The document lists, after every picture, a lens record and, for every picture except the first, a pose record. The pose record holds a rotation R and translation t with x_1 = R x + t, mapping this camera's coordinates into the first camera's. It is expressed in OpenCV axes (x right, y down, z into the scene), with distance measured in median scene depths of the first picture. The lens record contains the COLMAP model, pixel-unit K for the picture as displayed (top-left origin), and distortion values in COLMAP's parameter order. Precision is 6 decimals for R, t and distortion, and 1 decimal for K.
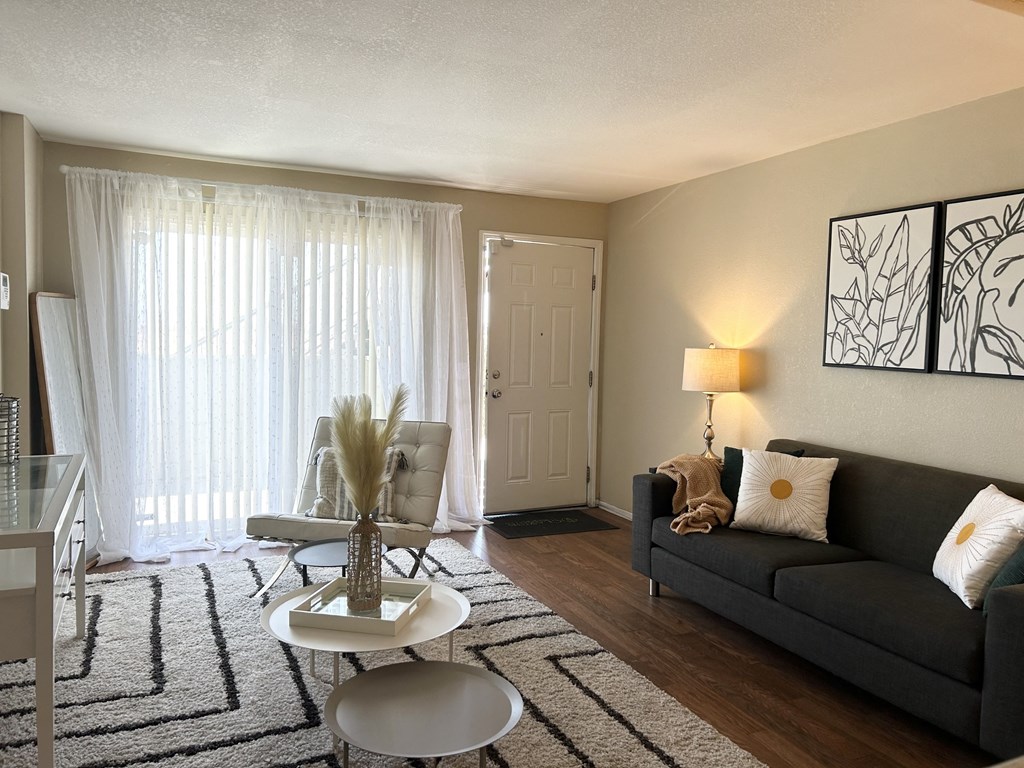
lens RADIAL K [[767.9, 0, 507.3], [0, 767.9, 377.5], [0, 0, 1]] dist [0.013882, -0.001972]
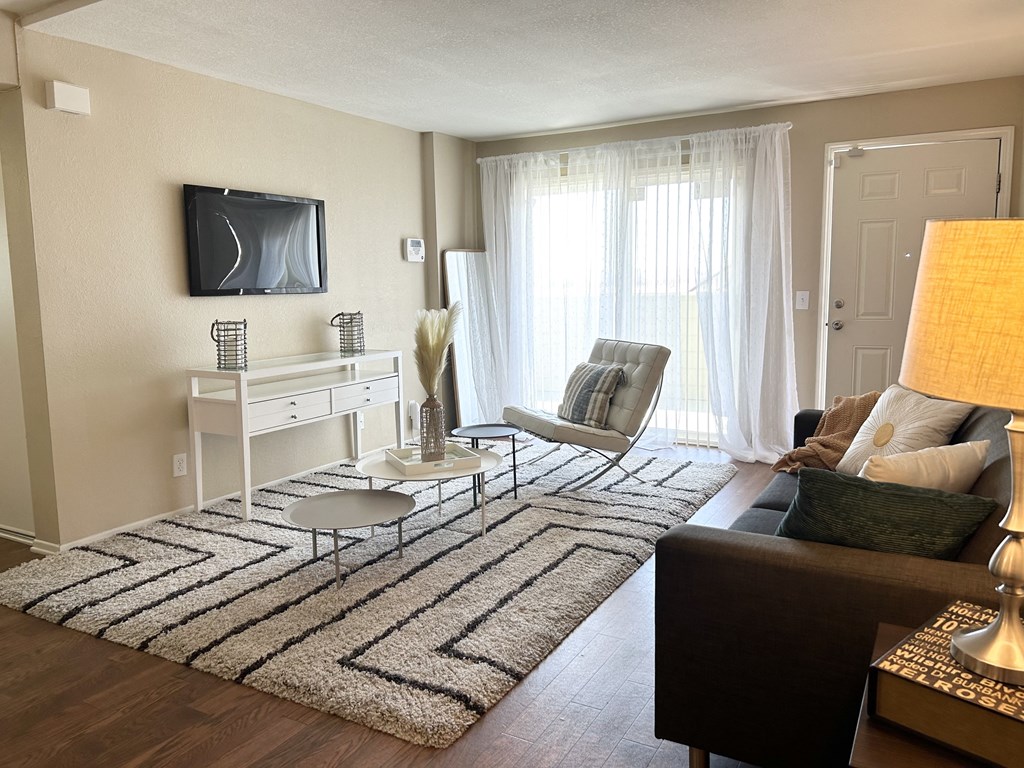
lens RADIAL K [[767.9, 0, 507.8], [0, 767.9, 390.0], [0, 0, 1]] dist [0.013882, -0.001972]
pose [[0.584705, 0.075128, -0.807760, 0.623634], [-0.010985, 0.996345, 0.084717, 0.031184], [0.811172, -0.040661, 0.583393, 0.187488]]
